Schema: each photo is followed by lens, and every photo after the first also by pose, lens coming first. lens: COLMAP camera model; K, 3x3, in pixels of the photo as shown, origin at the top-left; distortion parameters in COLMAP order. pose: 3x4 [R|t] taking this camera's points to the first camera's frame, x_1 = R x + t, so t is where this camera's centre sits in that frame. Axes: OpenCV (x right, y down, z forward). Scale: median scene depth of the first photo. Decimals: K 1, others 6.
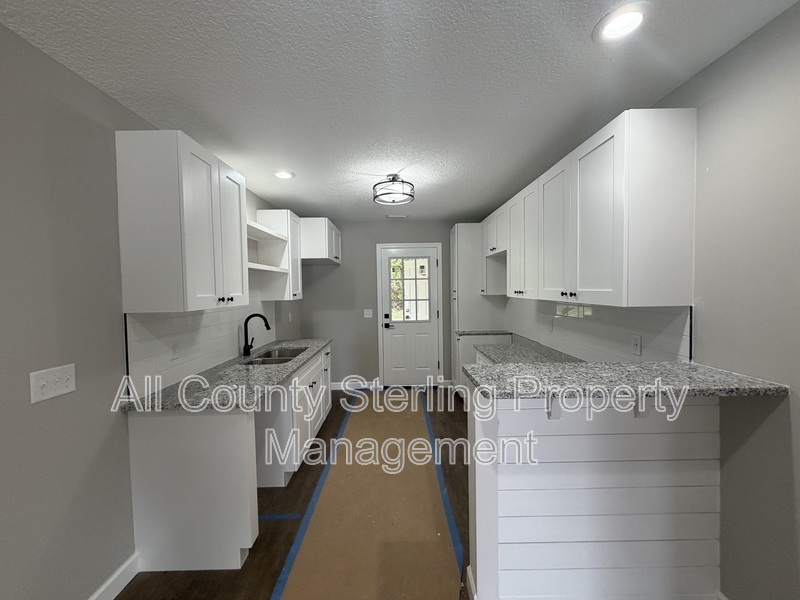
lens RADIAL K [[318.0, 0, 398.2], [0, 318.0, 298.3], [0, 0, 1]] dist [0.000095, 0.000044]
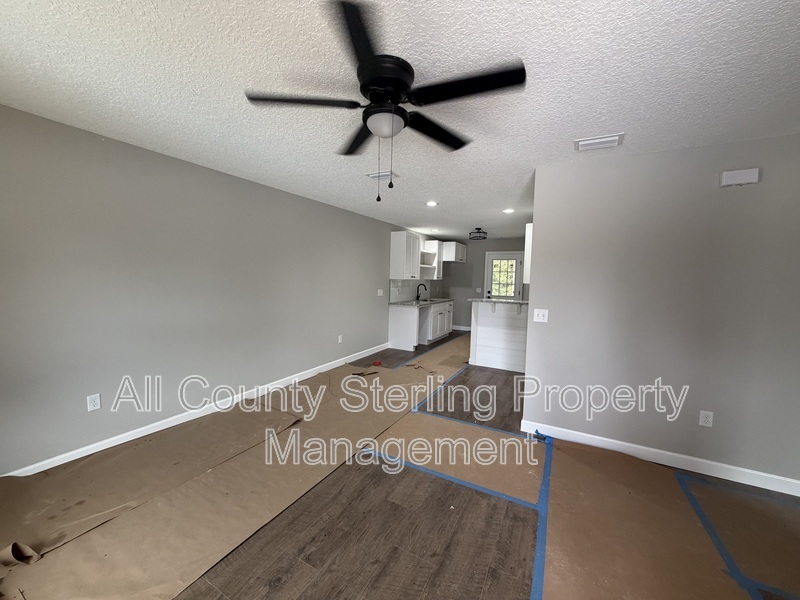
lens RADIAL K [[318.0, 0, 398.2], [0, 318.0, 298.3], [0, 0, 1]] dist [0.000095, 0.000044]
pose [[0.873339, 0.076869, -0.481009, 0.514161], [-0.057335, 0.996828, 0.055203, 0.029097], [0.483726, -0.020632, 0.874976, -1.096904]]
